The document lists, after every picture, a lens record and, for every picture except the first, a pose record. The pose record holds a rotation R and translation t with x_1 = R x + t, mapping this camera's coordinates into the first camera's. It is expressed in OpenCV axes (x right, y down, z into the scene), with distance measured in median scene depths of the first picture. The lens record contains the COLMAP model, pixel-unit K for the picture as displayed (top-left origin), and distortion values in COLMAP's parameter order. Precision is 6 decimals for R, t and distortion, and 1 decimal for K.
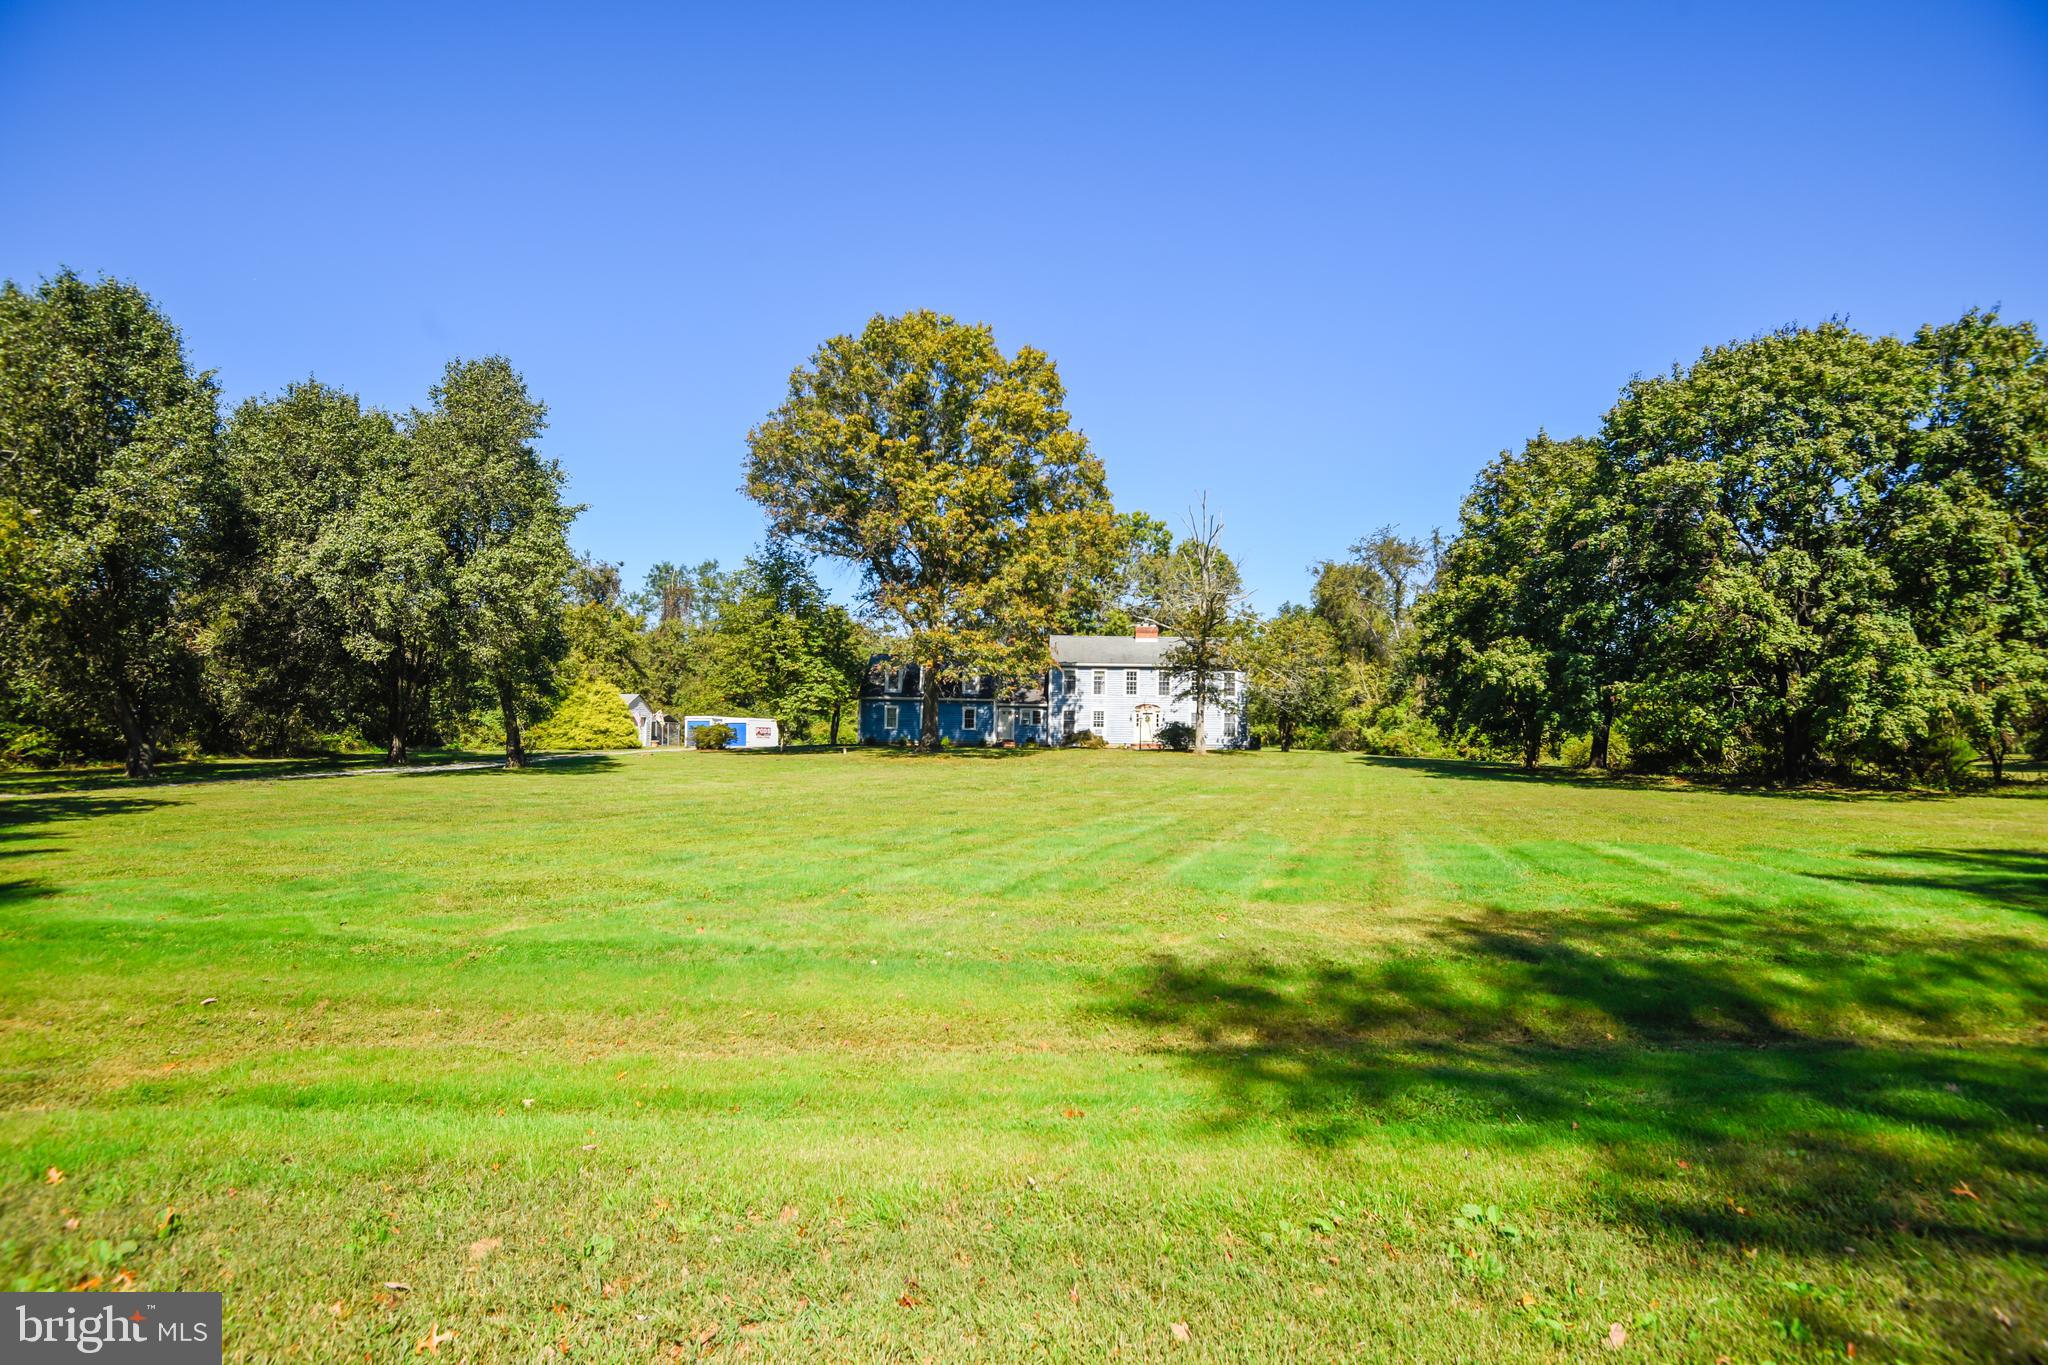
lens RADIAL K [[904.9, 0, 1024.7], [0, 904.9, 729.4], [0, 0, 1]] dist [0.000250, -0.011013]
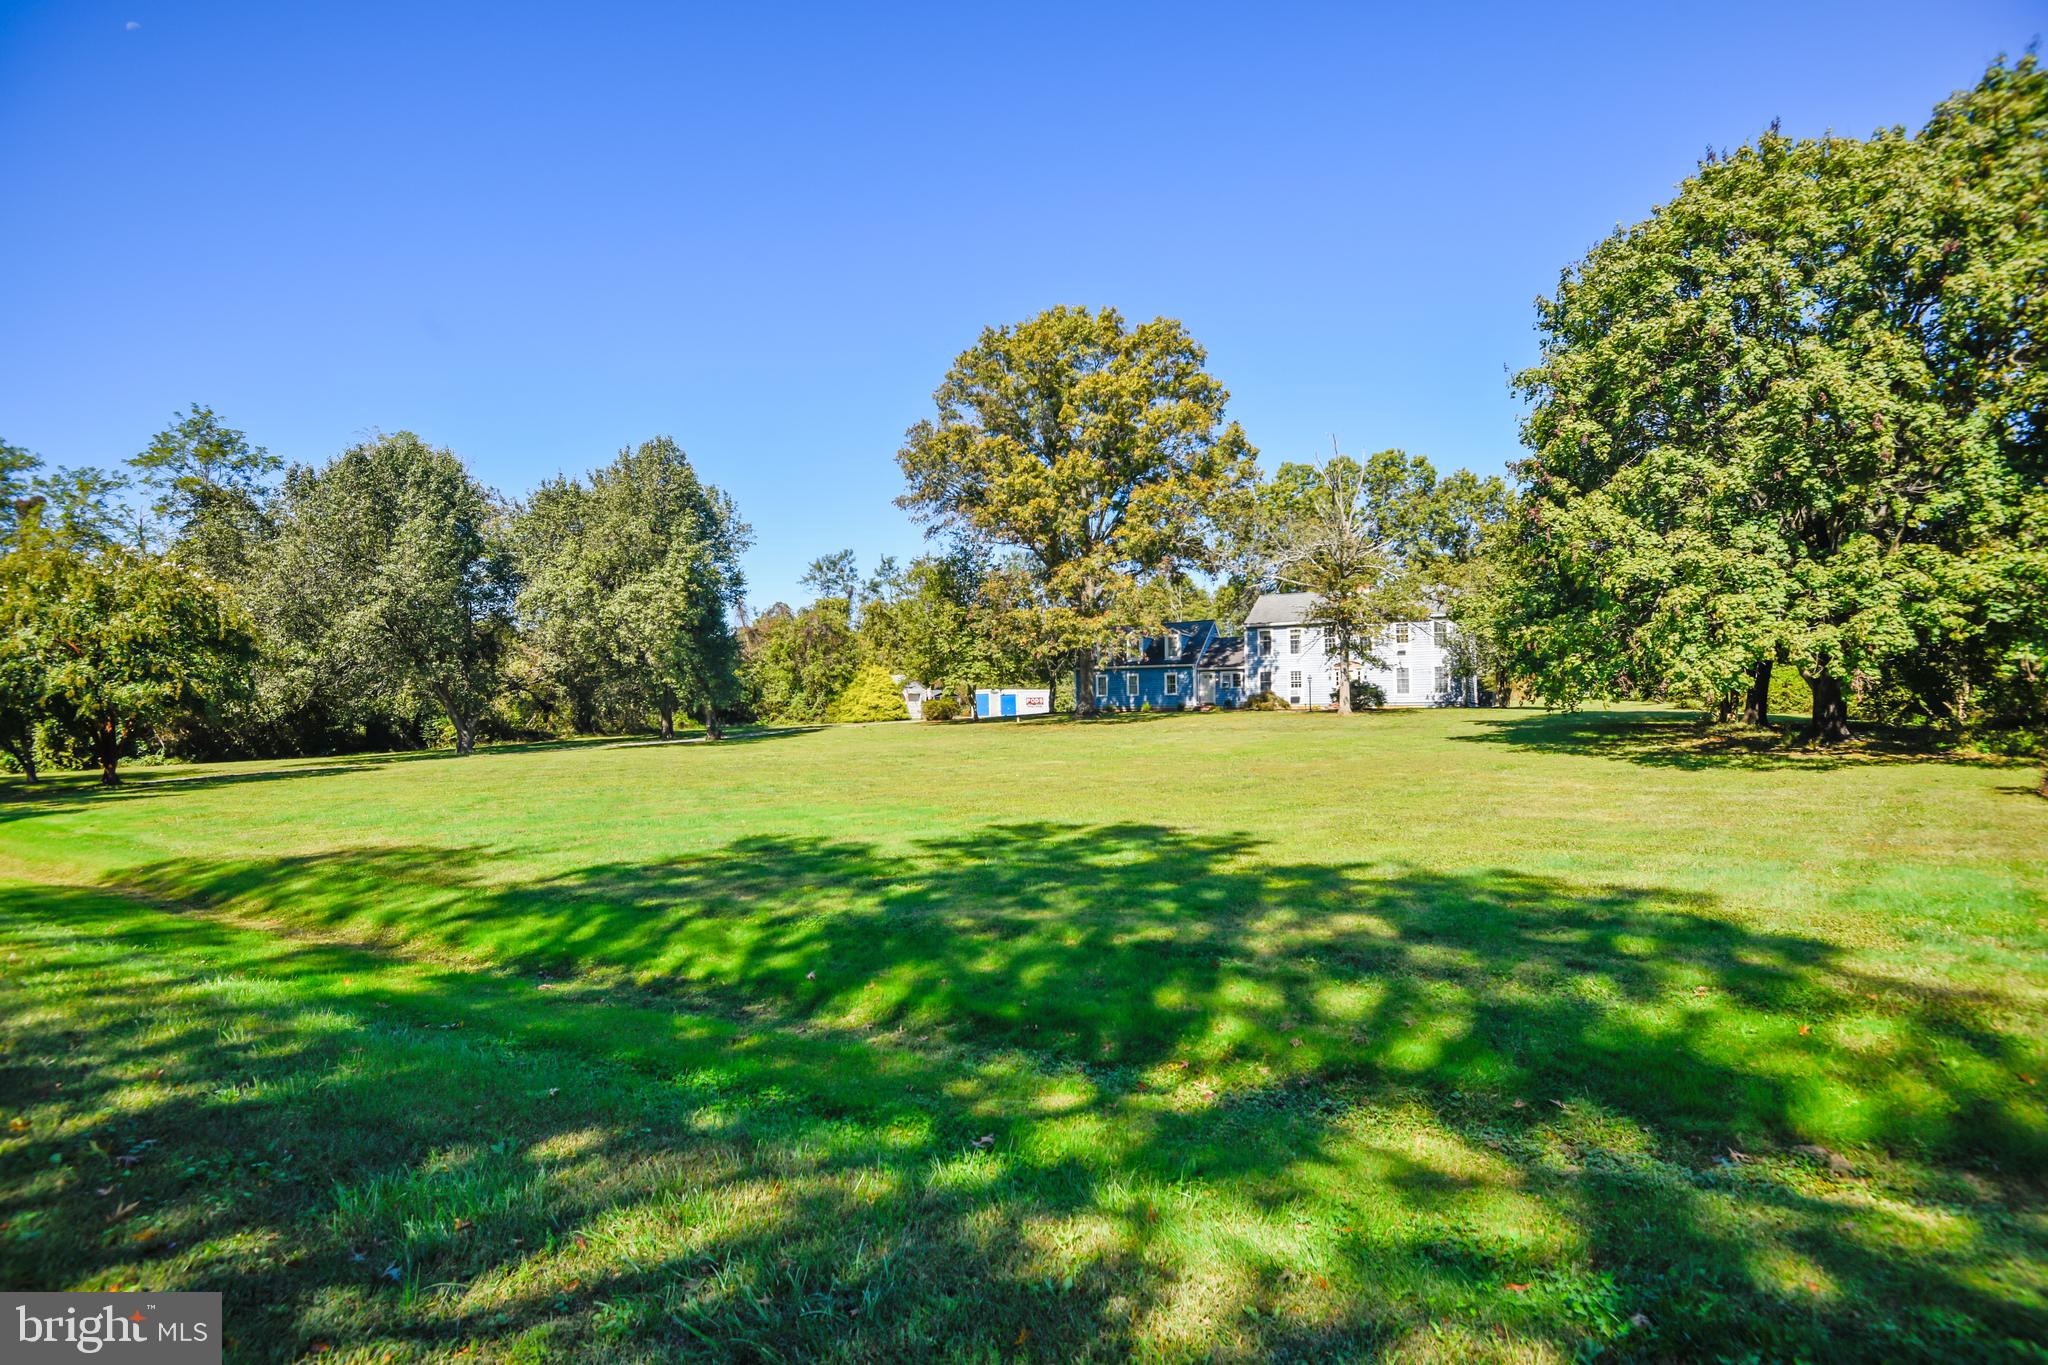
lens RADIAL K [[904.9, 0, 1024.7], [0, 904.9, 729.4], [0, 0, 1]] dist [0.000250, -0.011013]
pose [[0.889511, -0.017800, -0.456566, 0.262411], [0.037229, 0.998742, 0.033595, -0.001519], [0.455394, -0.046880, 0.889055, 0.013009]]
